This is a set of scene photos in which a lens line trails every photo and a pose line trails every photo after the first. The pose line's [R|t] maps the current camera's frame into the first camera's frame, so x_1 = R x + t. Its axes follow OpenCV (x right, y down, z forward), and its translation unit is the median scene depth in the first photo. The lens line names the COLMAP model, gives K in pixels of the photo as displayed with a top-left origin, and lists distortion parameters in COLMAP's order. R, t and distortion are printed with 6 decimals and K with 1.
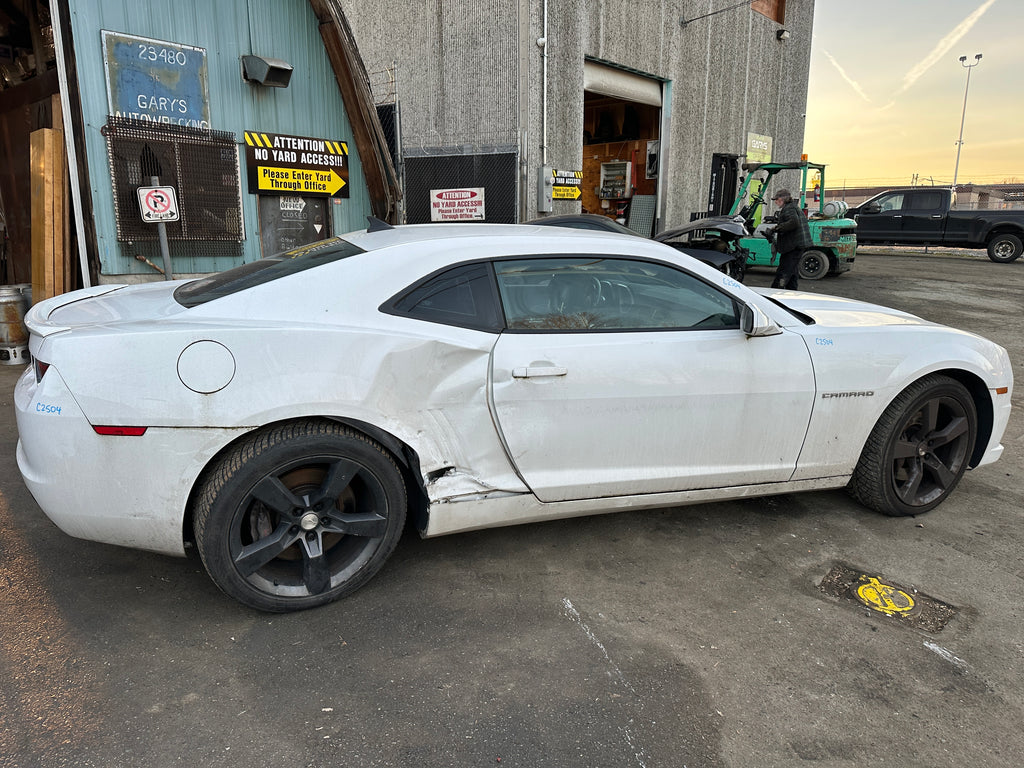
lens RADIAL K [[711.5, 0, 497.7], [0, 711.5, 397.8], [0, 0, 1]] dist [0.038324, -0.053889]
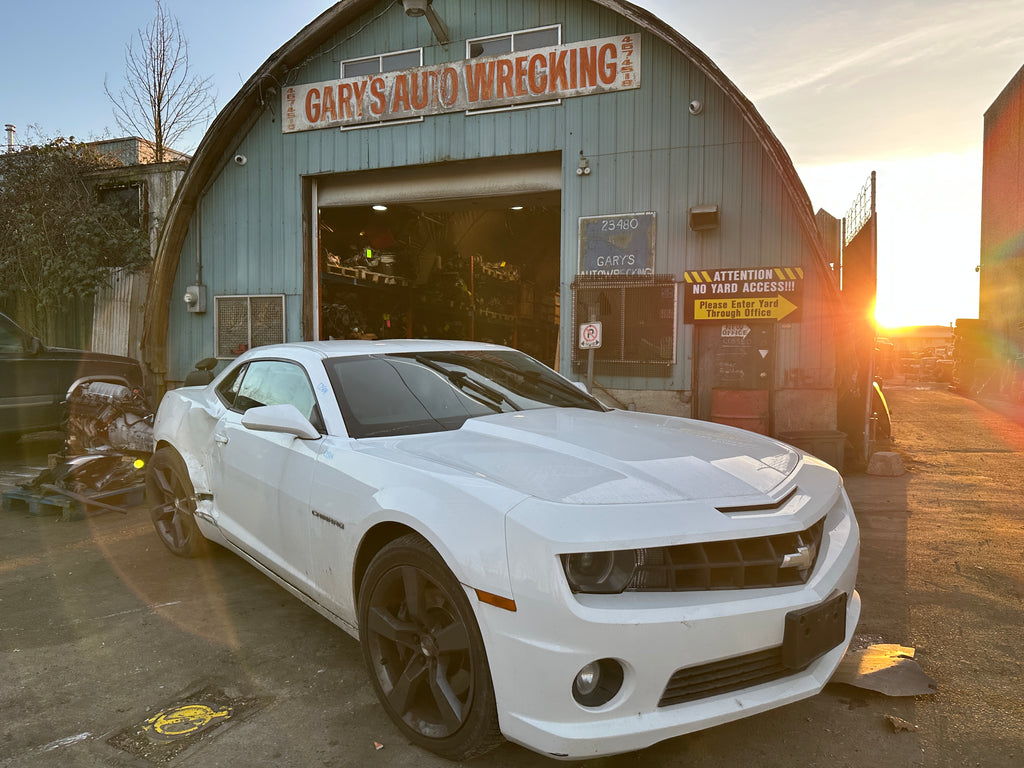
lens RADIAL K [[703.9, 0, 515.1], [0, 703.9, 392.4], [0, 0, 1]] dist [0.130846, -0.201431]
pose [[0.366133, 0.045154, -0.929467, 0.595544], [-0.222641, 0.974064, -0.040381, -0.074116], [0.903536, 0.221722, 0.366690, 0.367478]]
